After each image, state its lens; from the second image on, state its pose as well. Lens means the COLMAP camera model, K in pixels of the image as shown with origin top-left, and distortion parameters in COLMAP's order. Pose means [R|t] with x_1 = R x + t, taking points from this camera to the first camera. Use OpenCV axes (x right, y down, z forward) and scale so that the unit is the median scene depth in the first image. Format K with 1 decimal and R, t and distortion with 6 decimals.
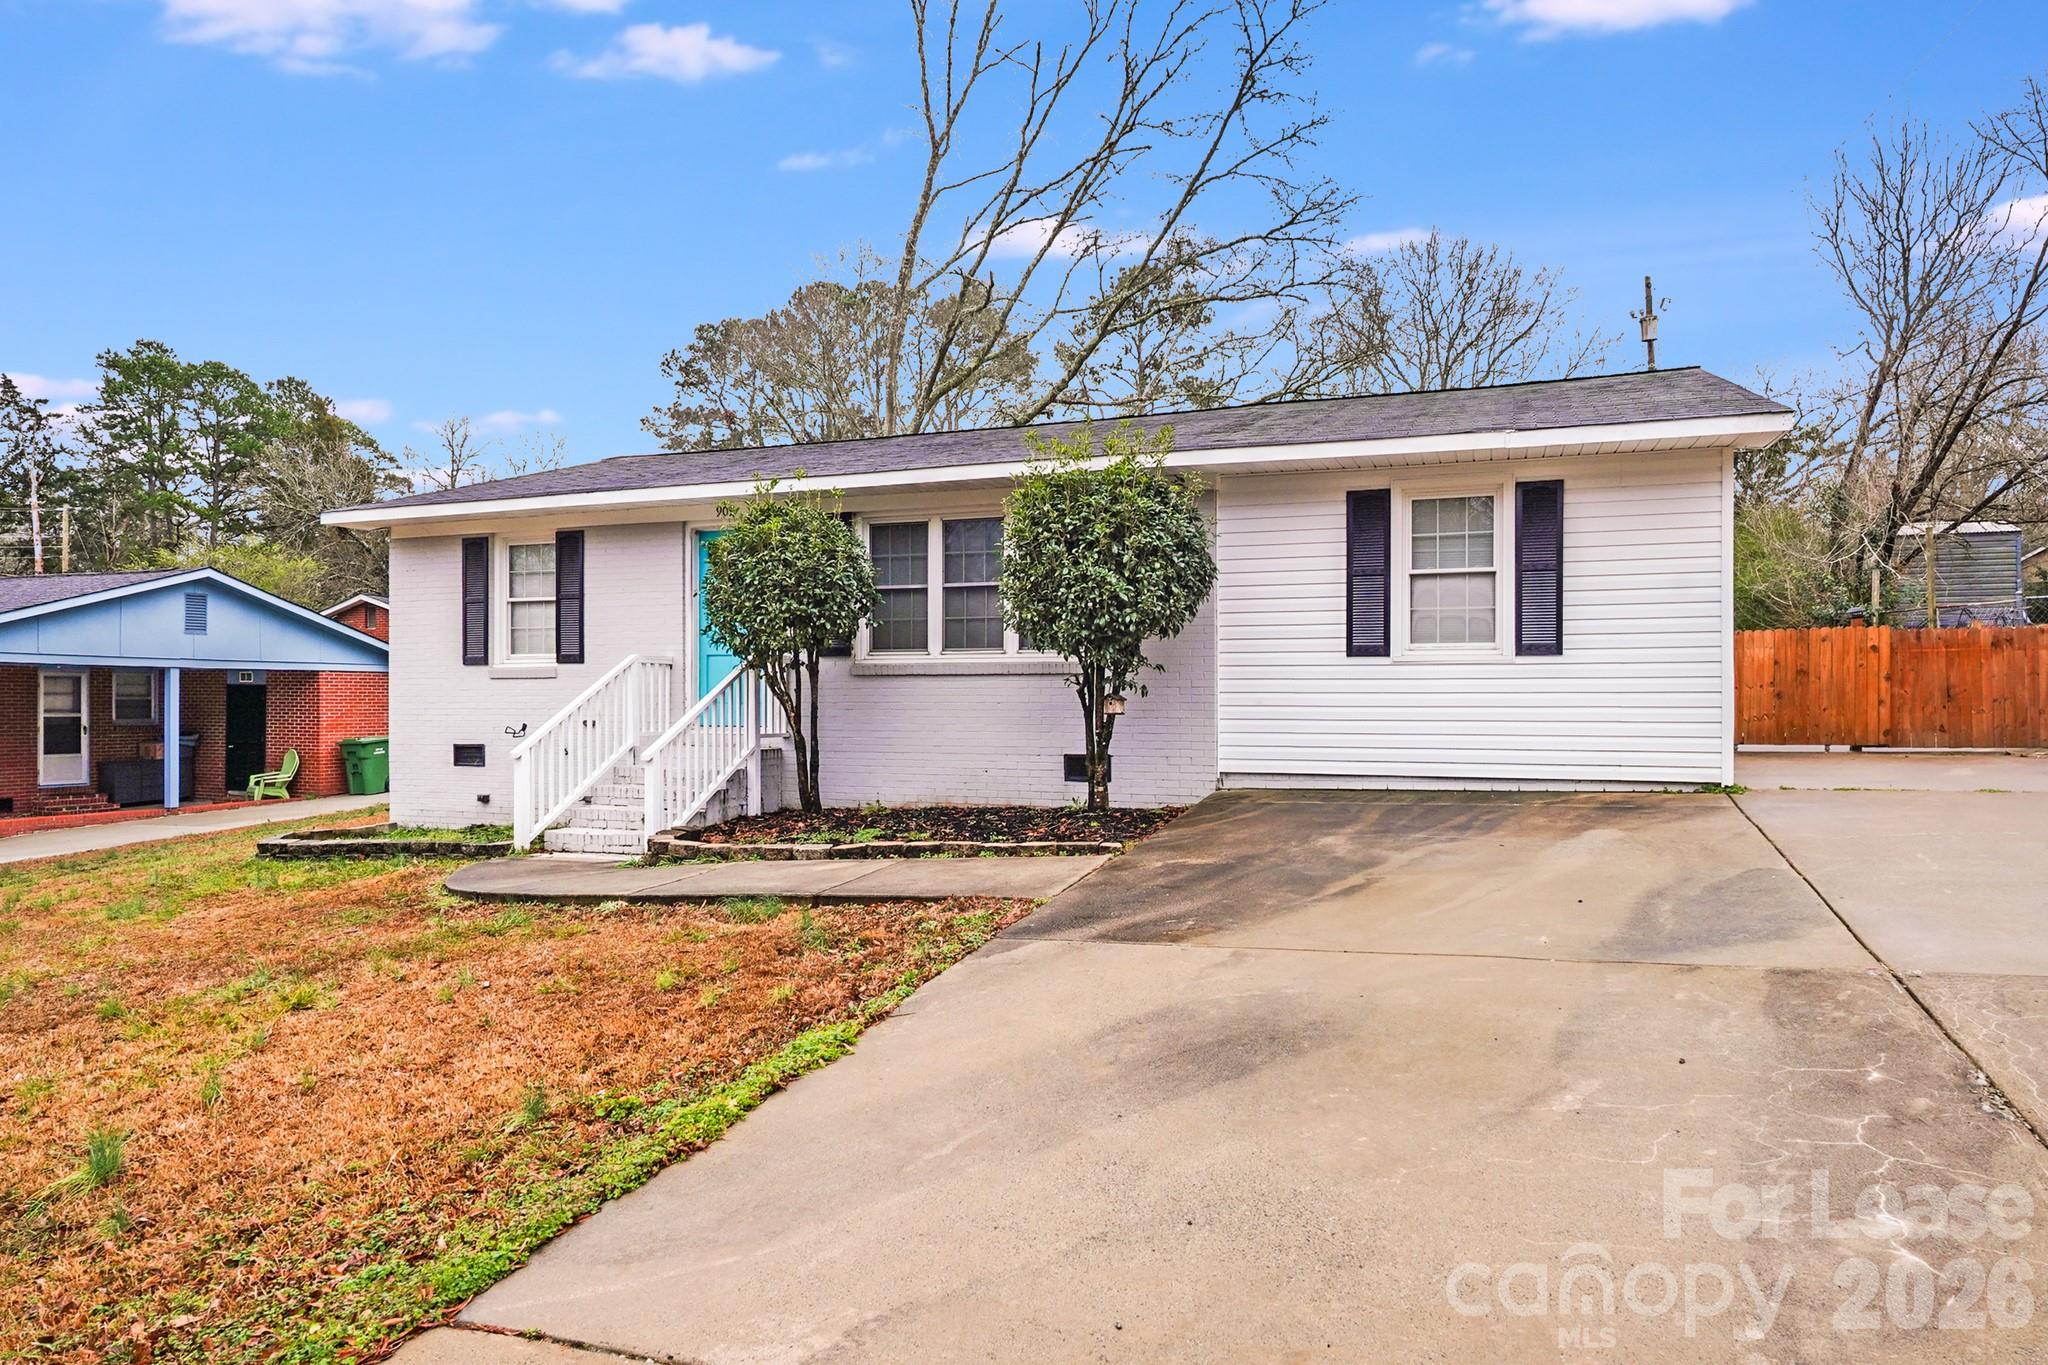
lens RADIAL K [[1266.2, 0, 1010.5], [0, 1266.2, 662.6], [0, 0, 1]] dist [-0.008324, 0.001045]
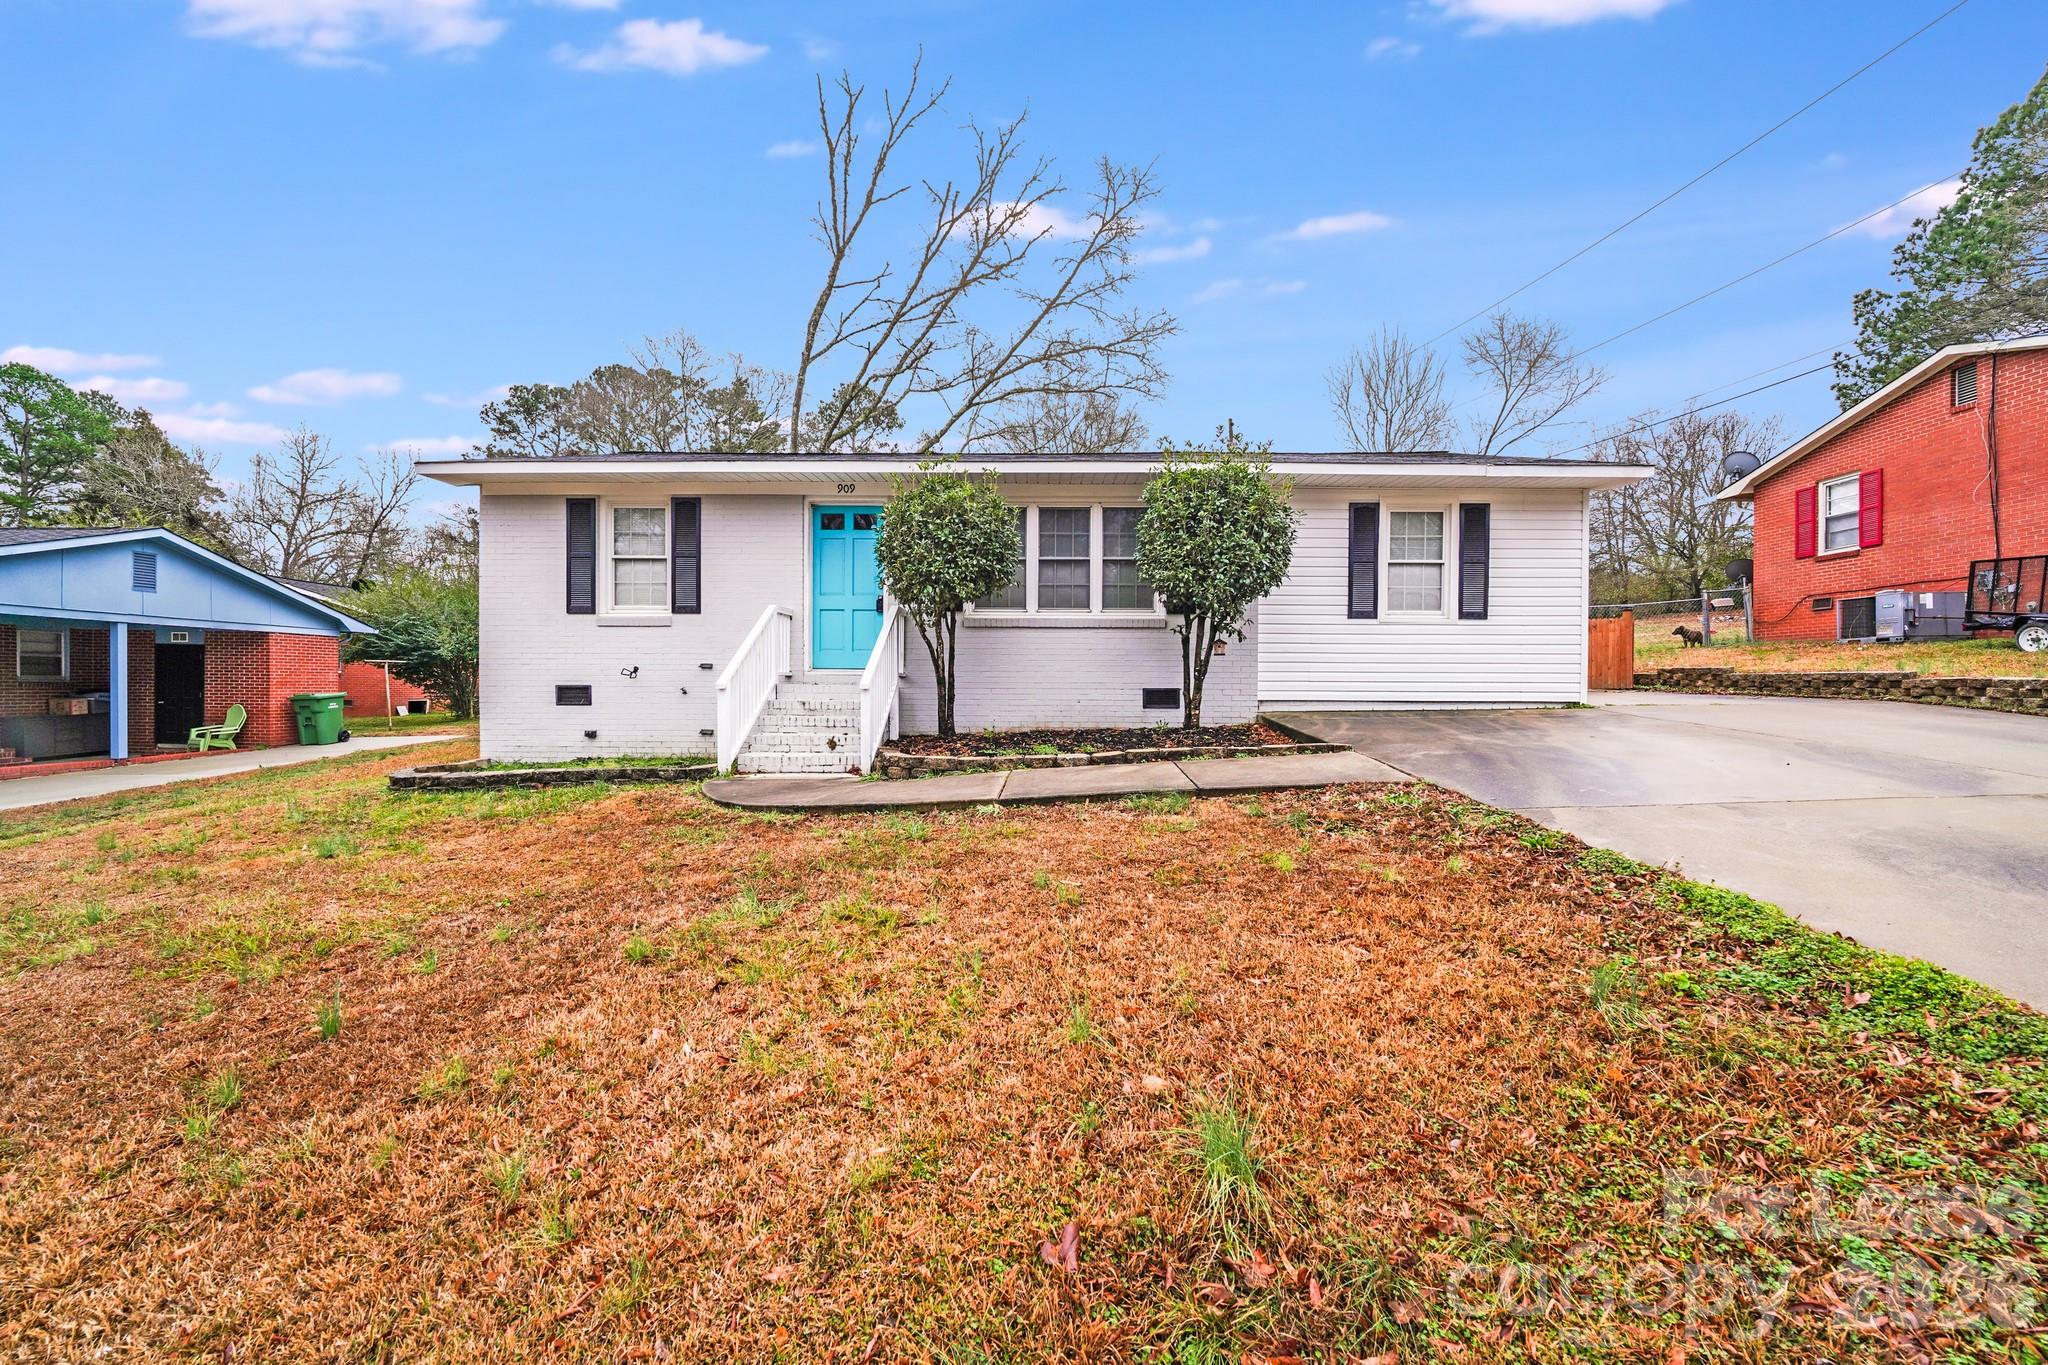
lens RADIAL K [[837.1, 0, 1074.1], [0, 837.1, 675.2], [0, 0, 1]] dist [-0.007172, -0.001275]
pose [[0.940125, 0.005789, 0.340780, -0.311105], [-0.014684, 0.999615, 0.023531, 0.037392], [-0.340512, -0.027126, 0.939849, 0.190545]]
